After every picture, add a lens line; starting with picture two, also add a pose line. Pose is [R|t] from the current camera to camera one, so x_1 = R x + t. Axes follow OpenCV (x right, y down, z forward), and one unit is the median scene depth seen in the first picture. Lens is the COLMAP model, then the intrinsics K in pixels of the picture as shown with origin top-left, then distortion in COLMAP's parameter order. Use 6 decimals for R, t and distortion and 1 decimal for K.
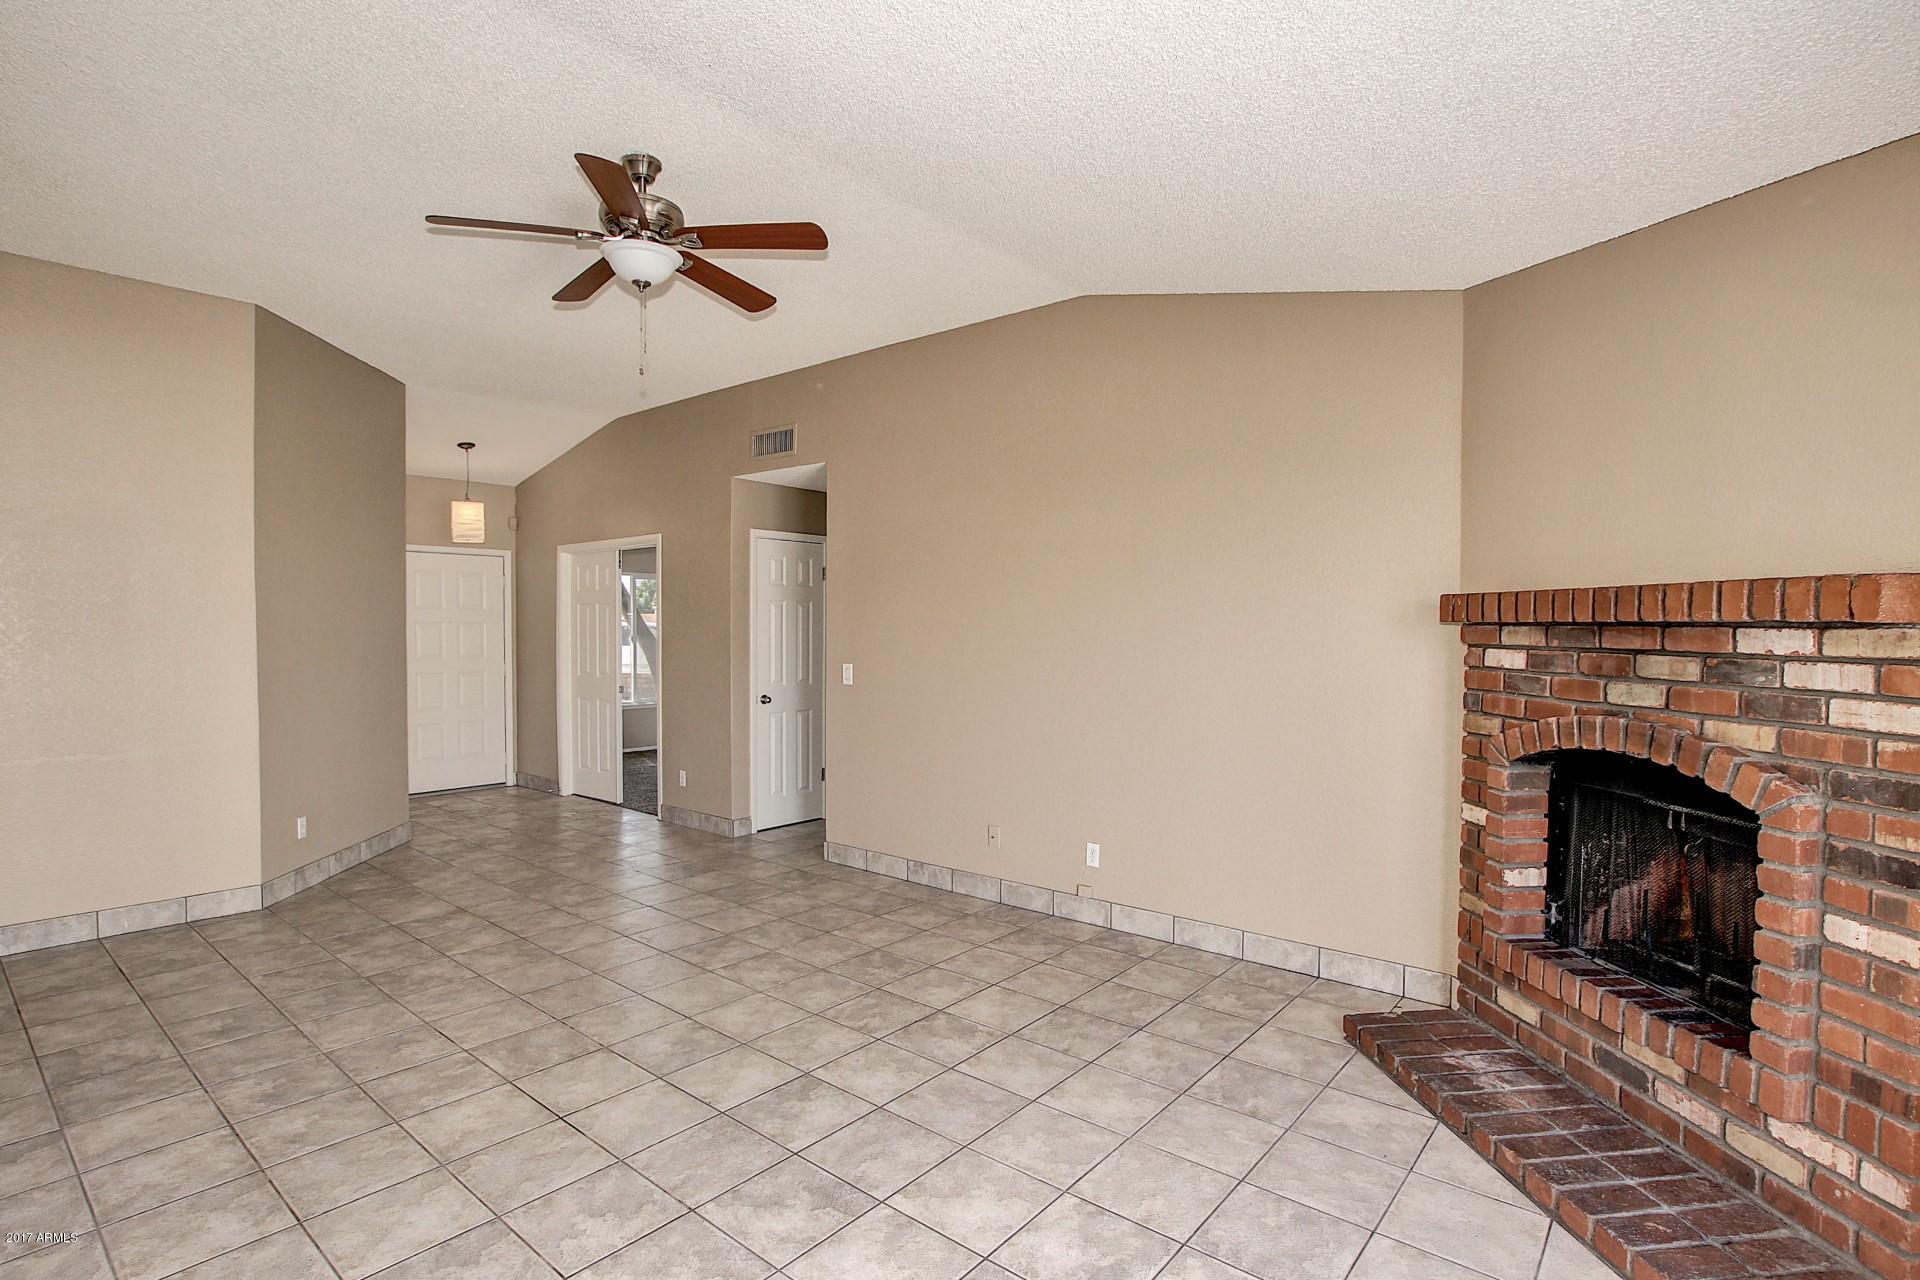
lens RADIAL K [[927.9, 0, 954.5], [0, 927.9, 650.0], [0, 0, 1]] dist [-0.032251, 0.003047]
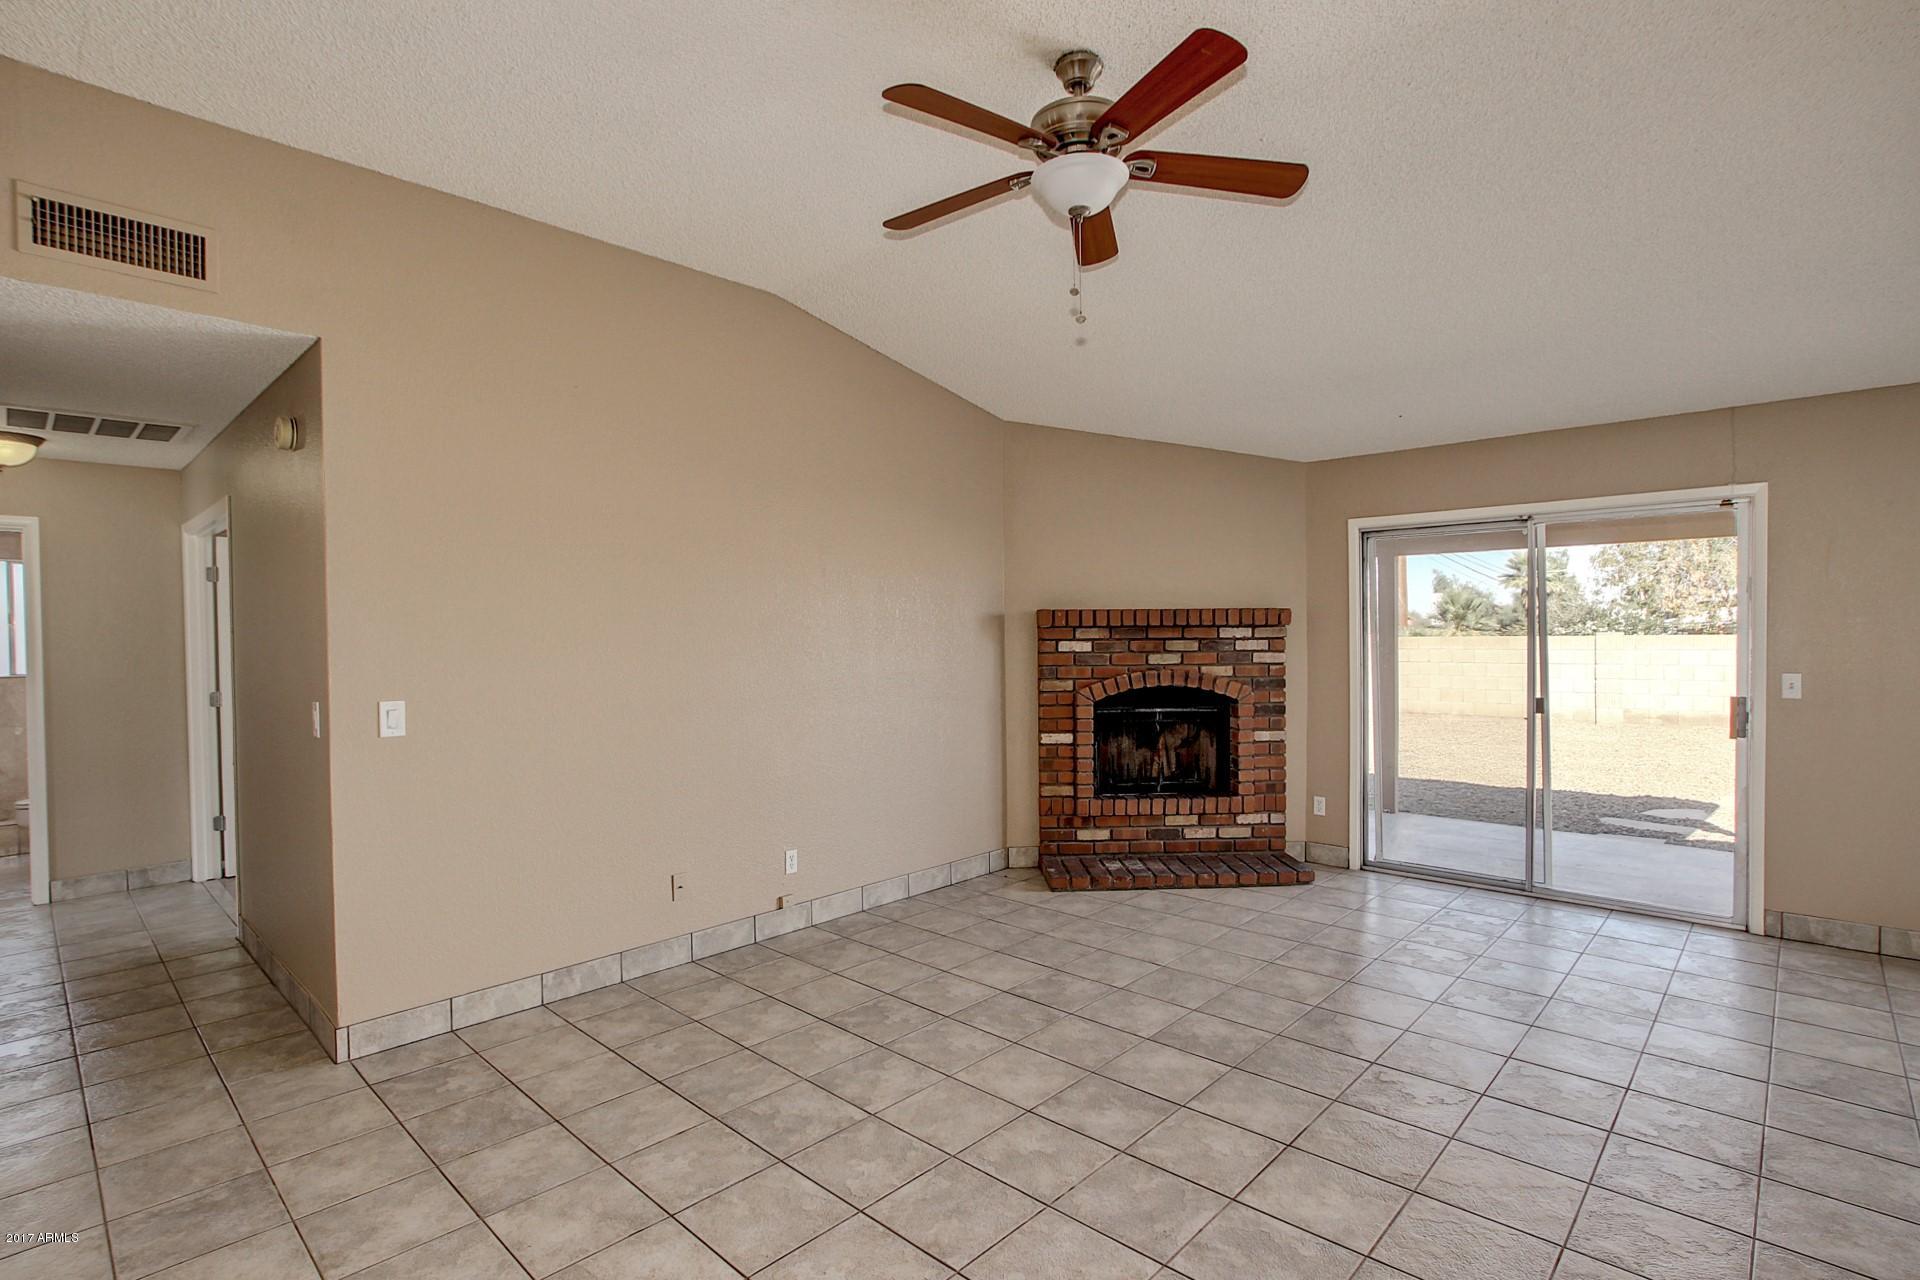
lens RADIAL K [[927.9, 0, 957.9], [0, 927.9, 641.9], [0, 0, 1]] dist [-0.032251, 0.003047]
pose [[0.057685, -0.011575, 0.998268, -1.167667], [0.035681, 0.999318, 0.009525, -0.023600], [-0.997697, 0.035070, 0.058058, 1.067468]]
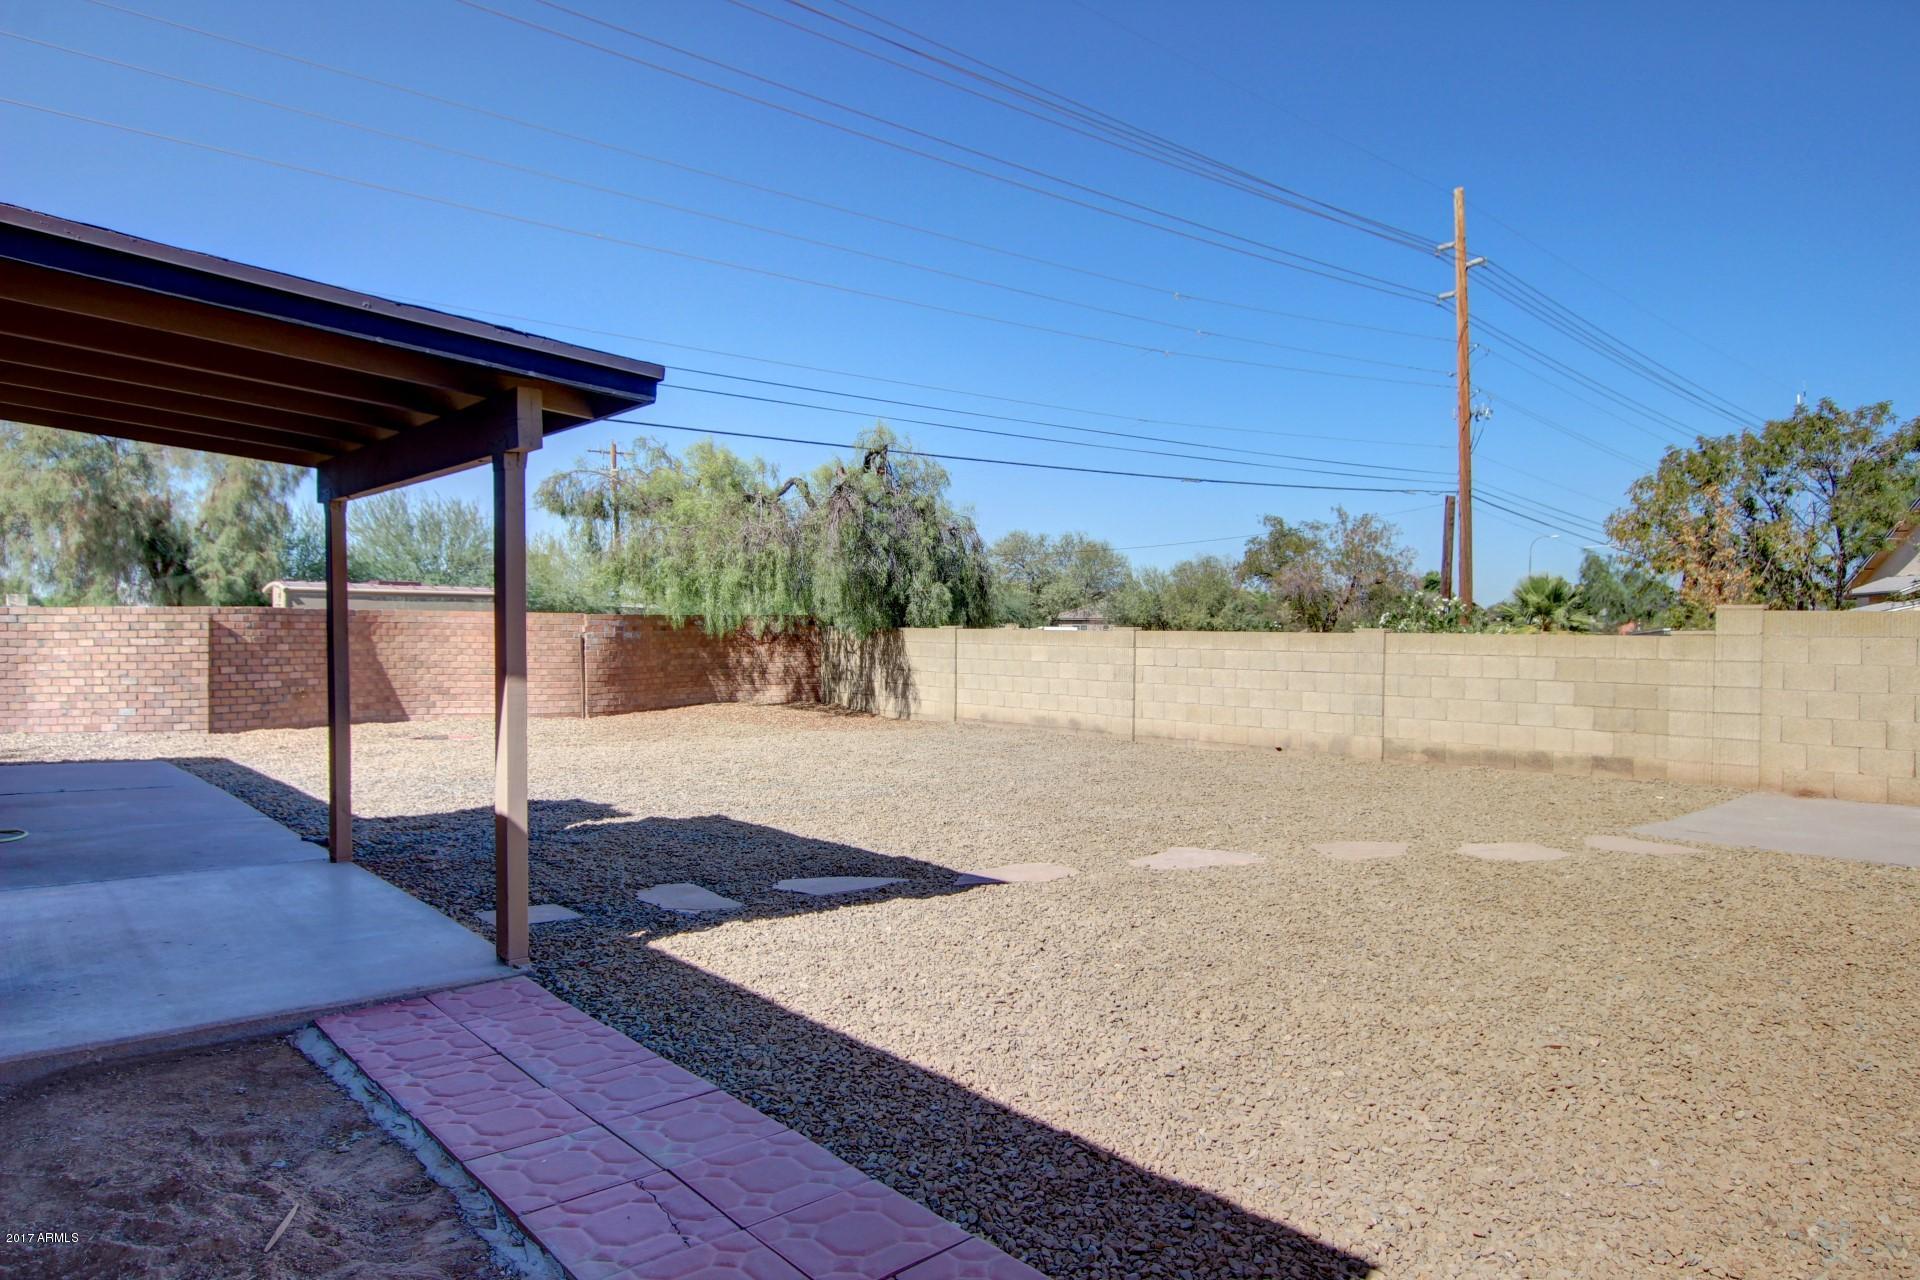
lens RADIAL K [[1226.7, 0, 960.2], [0, 1226.7, 642.6], [0, 0, 1]] dist [-0.025769, -0.000172]
pose [[0.164996, -0.018421, 0.986122, -0.736369], [0.018640, 0.999705, 0.015556, 0.064157], [-0.986118, 0.015814, 0.165291, -1.381617]]
